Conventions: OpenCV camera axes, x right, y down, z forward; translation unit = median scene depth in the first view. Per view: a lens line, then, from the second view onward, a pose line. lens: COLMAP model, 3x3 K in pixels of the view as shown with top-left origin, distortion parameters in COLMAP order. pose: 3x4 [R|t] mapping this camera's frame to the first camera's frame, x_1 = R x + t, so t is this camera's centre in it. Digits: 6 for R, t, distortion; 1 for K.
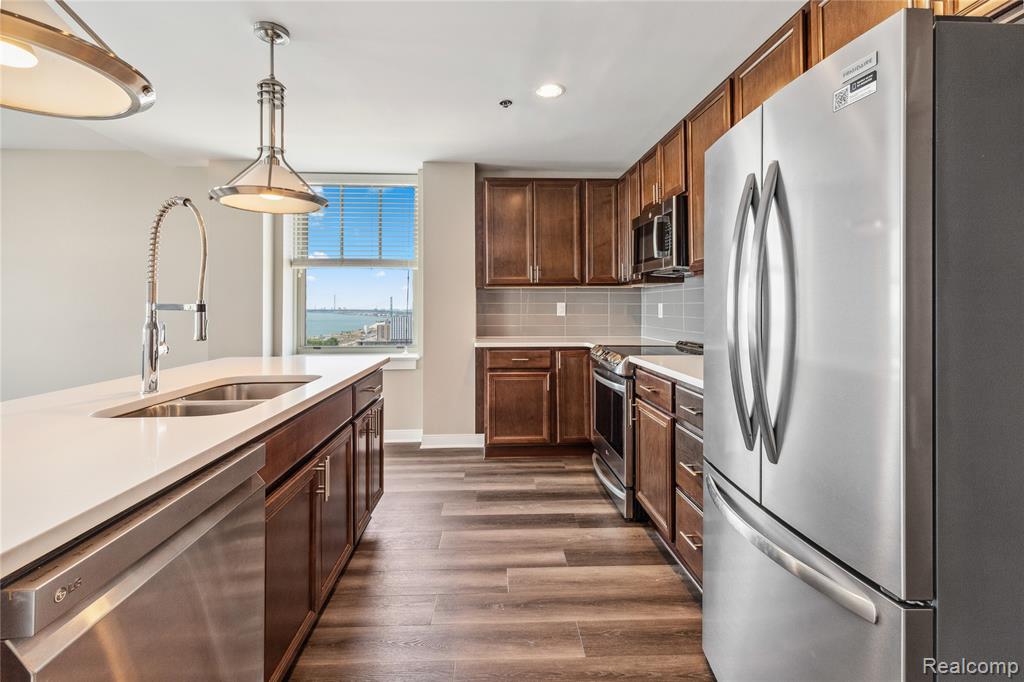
lens RADIAL K [[470.8, 0, 509.6], [0, 470.8, 298.1], [0, 0, 1]] dist [0.002857, 0.000001]
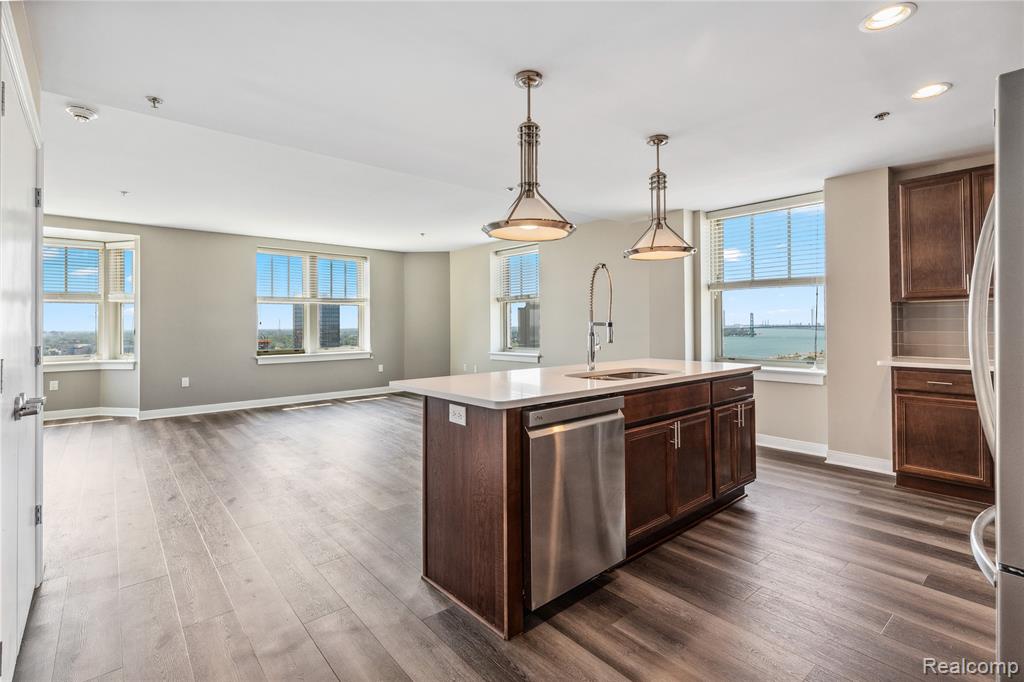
lens RADIAL K [[480.1, 0, 523.8], [0, 480.1, 317.3], [0, 0, 1]] dist [0.003067, 0.000142]
pose [[0.627361, -0.011094, -0.778650, 0.233978], [0.016675, 0.999861, -0.000811, -0.004632], [0.778550, -0.012475, 0.627458, -0.167358]]
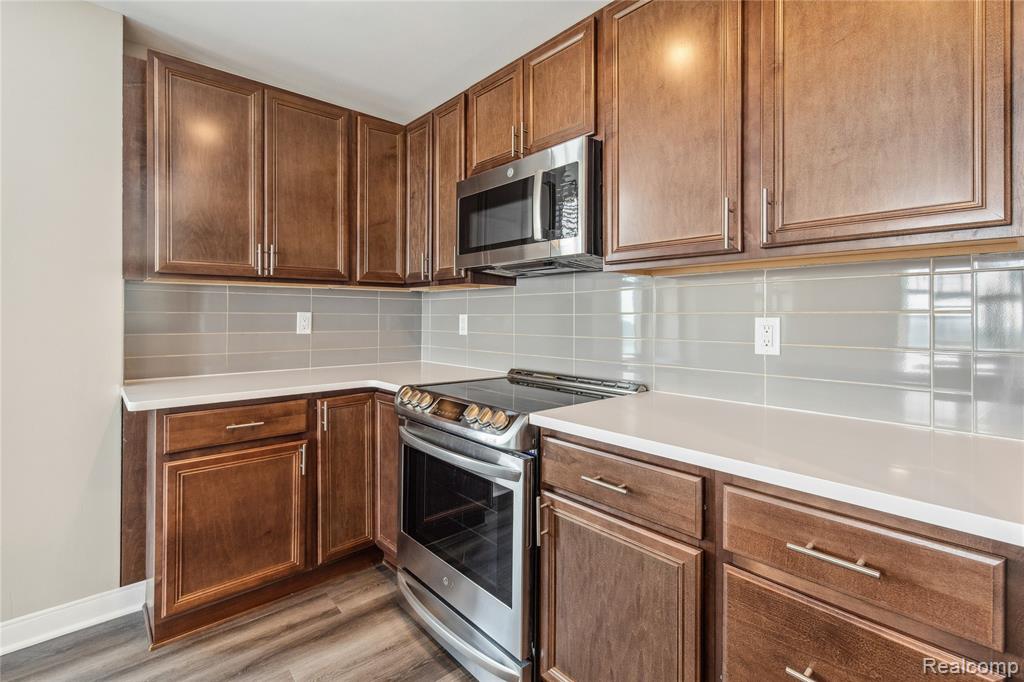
lens RADIAL K [[463.8, 0, 509.4], [0, 463.8, 314.2], [0, 0, 1]] dist [-0.002587, -0.000371]
pose [[0.782016, 0.006452, 0.623225, -0.064748], [-0.013266, 0.999892, 0.006294, 0.005765], [-0.623118, -0.013190, 0.782017, 0.436626]]
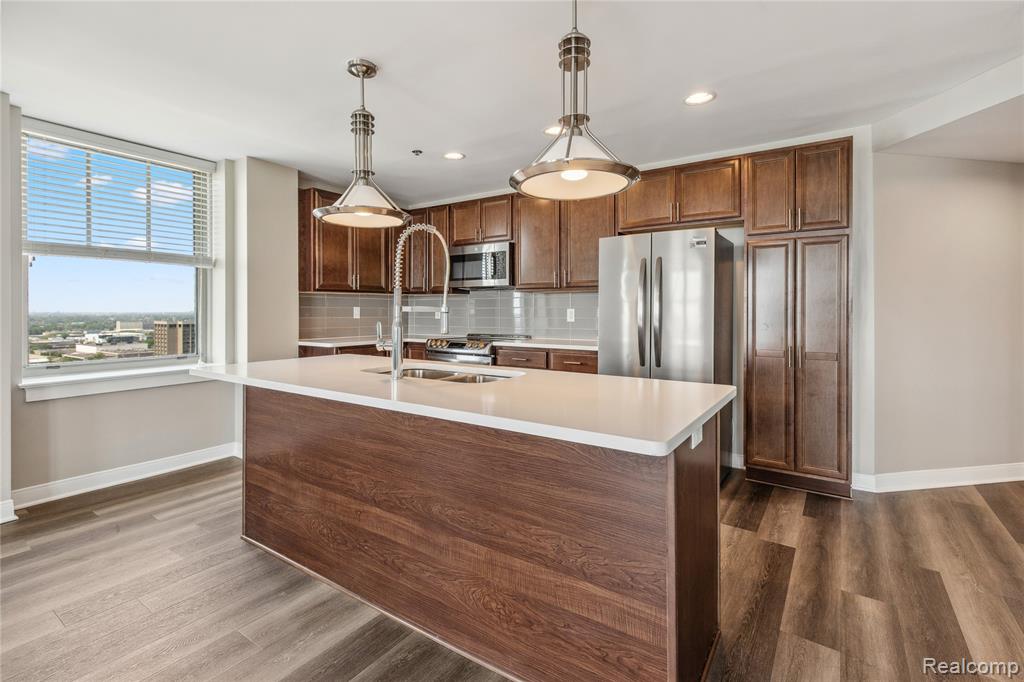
lens RADIAL K [[470.8, 0, 509.6], [0, 470.8, 298.1], [0, 0, 1]] dist [0.002857, 0.000001]
pose [[0.592245, 0.023272, 0.805422, -0.701306], [-0.013262, 0.999729, -0.019134, 0.005881], [-0.805649, 0.000651, 0.592393, 0.022077]]
